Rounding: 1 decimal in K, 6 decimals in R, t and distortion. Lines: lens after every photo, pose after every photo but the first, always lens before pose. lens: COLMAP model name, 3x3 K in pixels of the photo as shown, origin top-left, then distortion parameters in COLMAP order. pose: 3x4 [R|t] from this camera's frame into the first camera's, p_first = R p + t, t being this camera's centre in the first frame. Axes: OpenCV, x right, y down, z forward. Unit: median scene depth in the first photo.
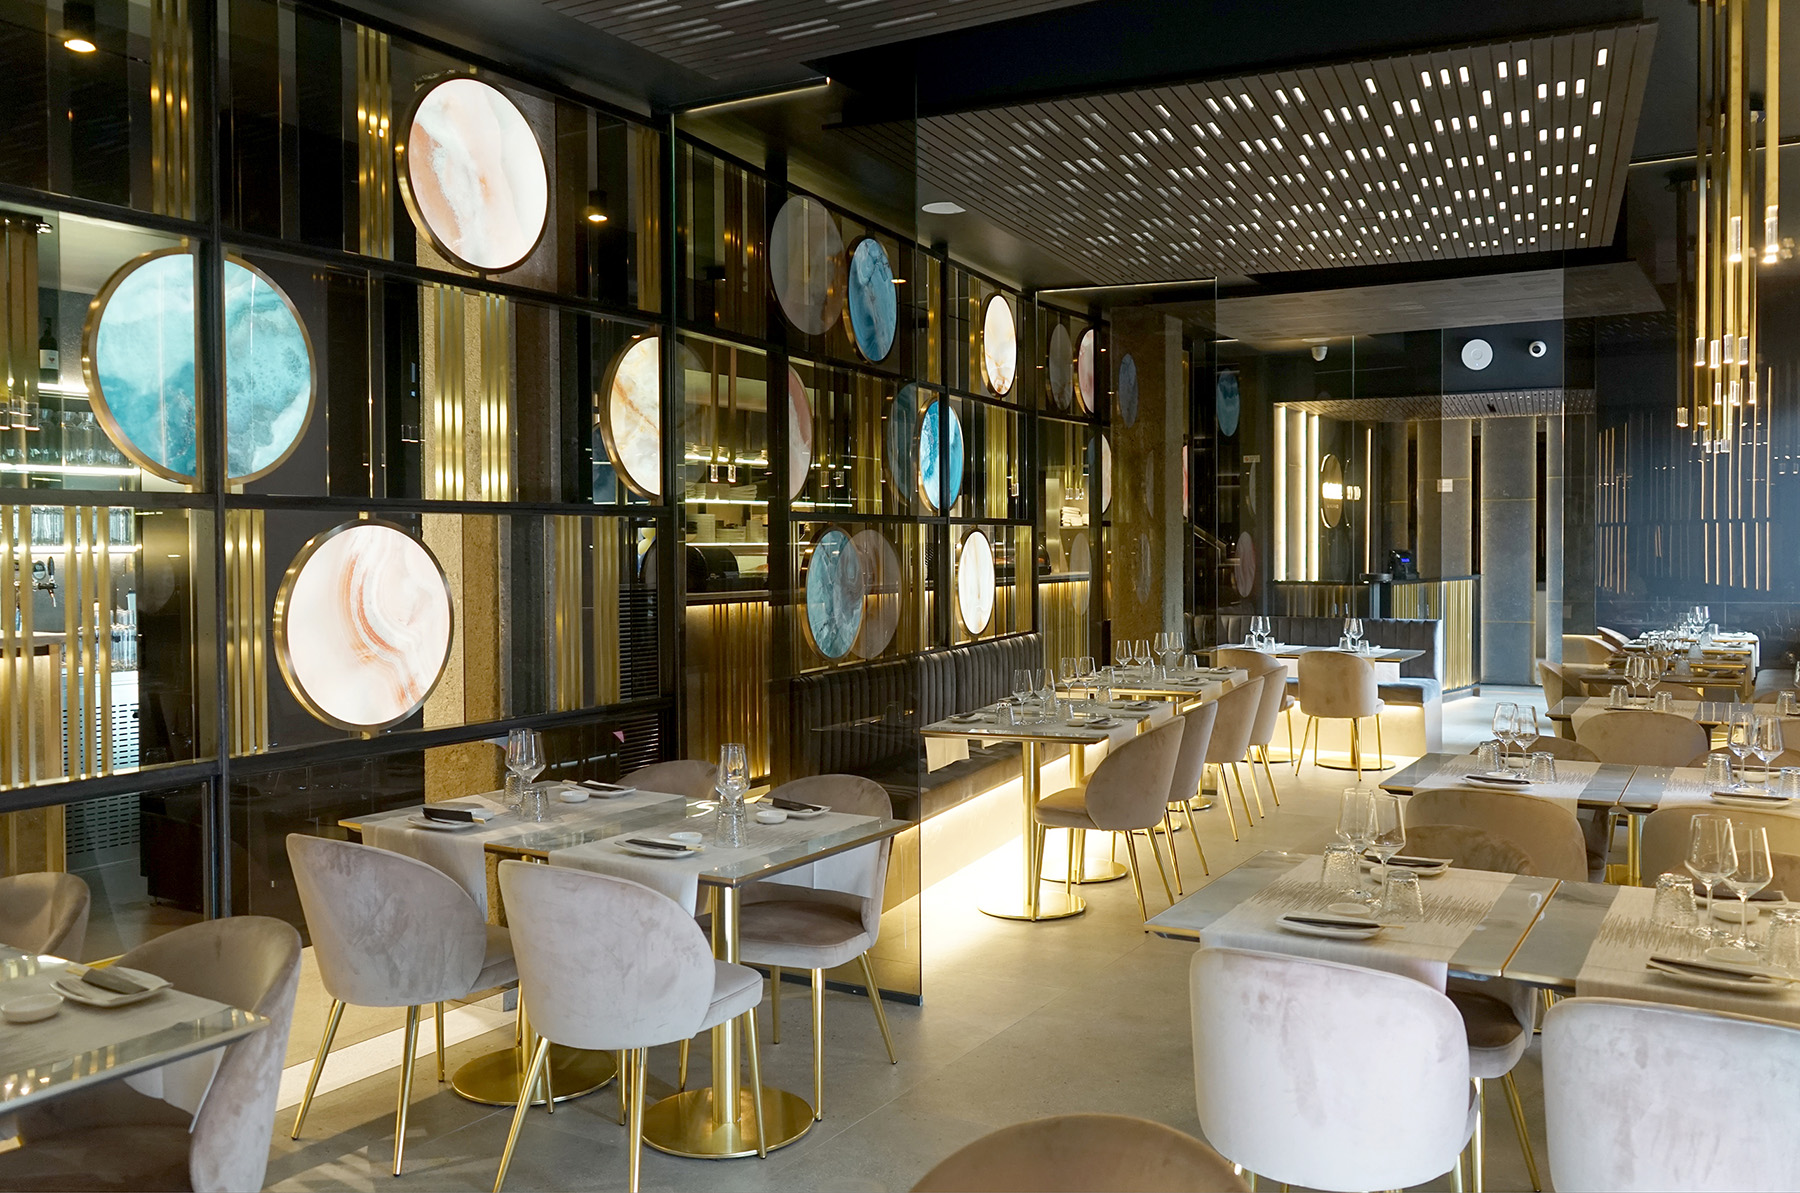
lens RADIAL K [[1481.5, 0, 900.0], [0, 1481.5, 596.5], [0, 0, 1]] dist [0.001946, 0.000228]
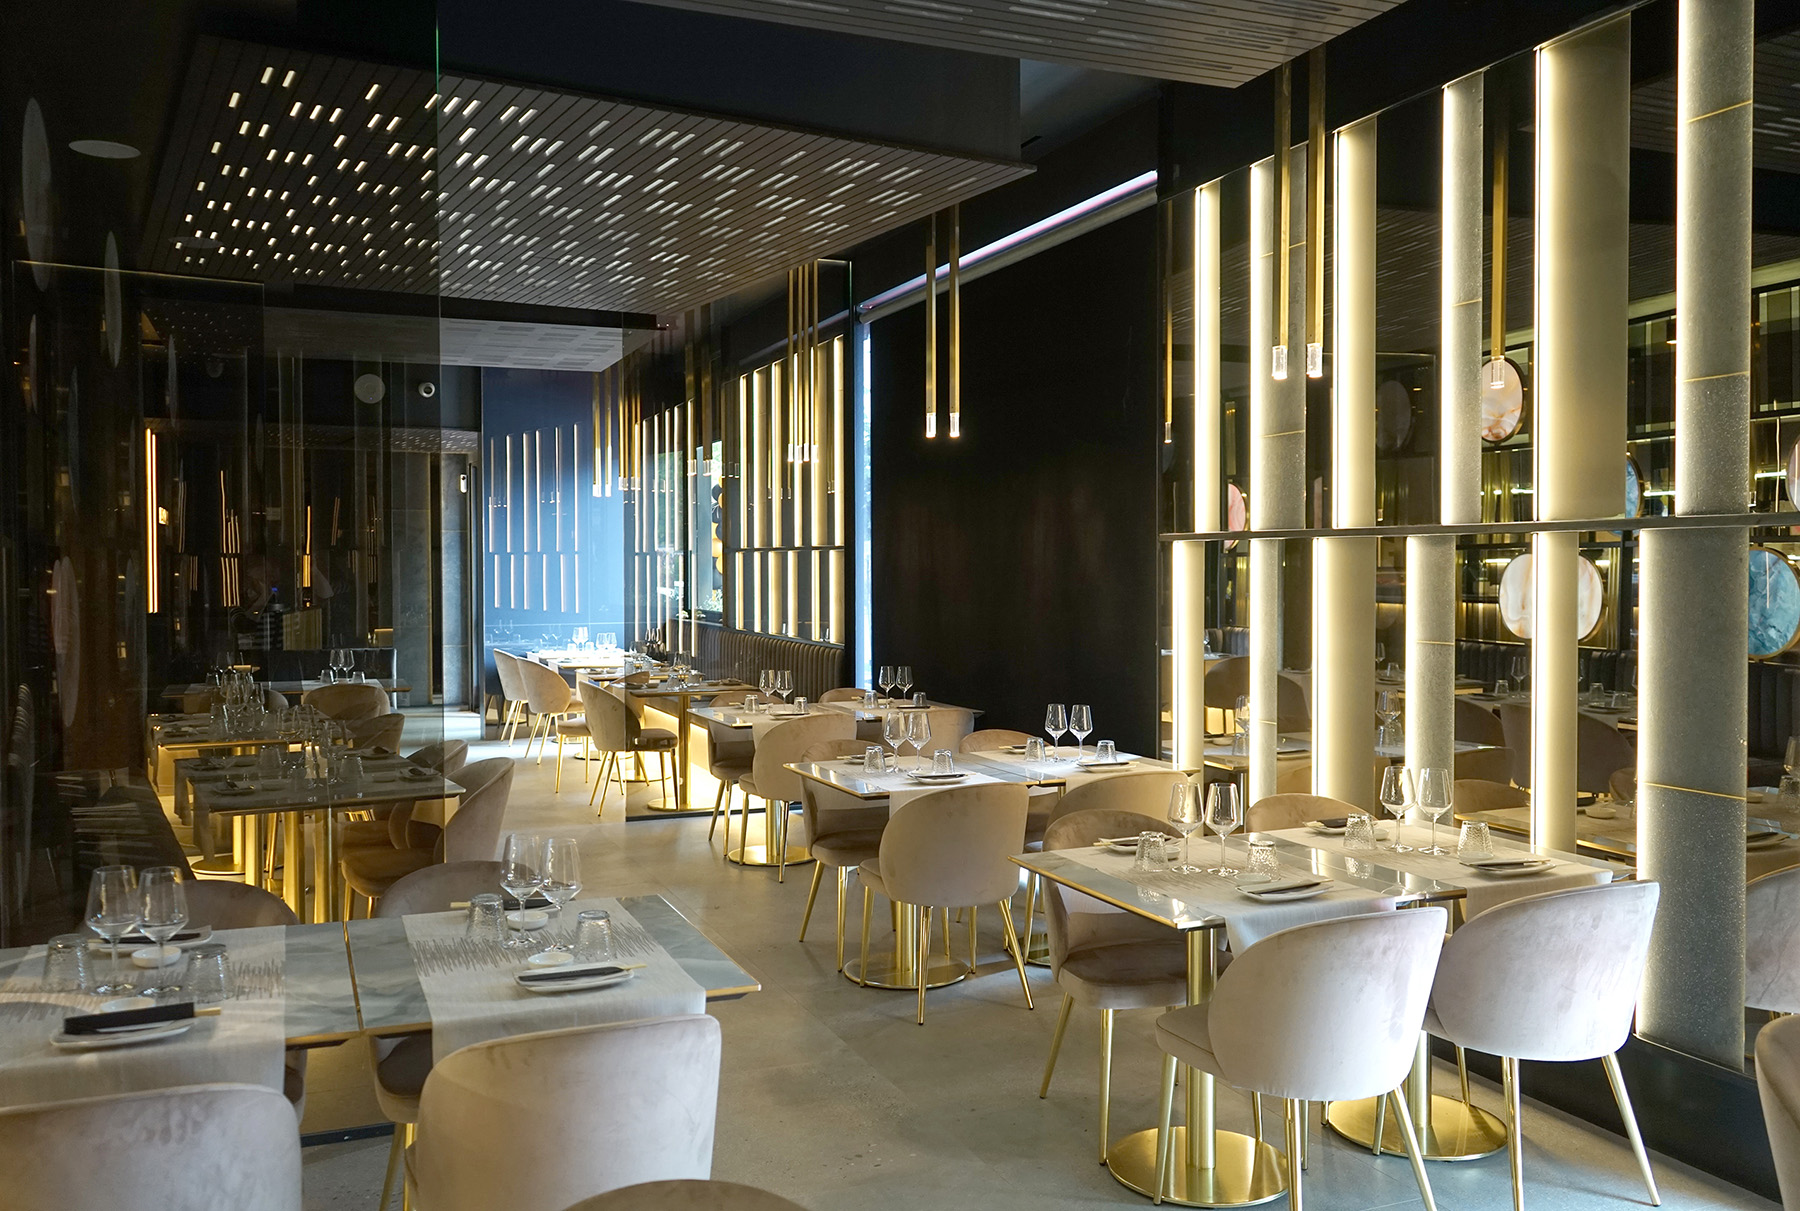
lens RADIAL K [[1462.9, 0, 900.0], [0, 1462.9, 605.5], [0, 0, 1]] dist [-0.064802, -0.007850]
pose [[0.591982, -0.017311, 0.805766, -0.449689], [0.024632, 0.999691, 0.003381, -0.017327], [-0.805575, 0.017846, 0.592225, 0.283545]]
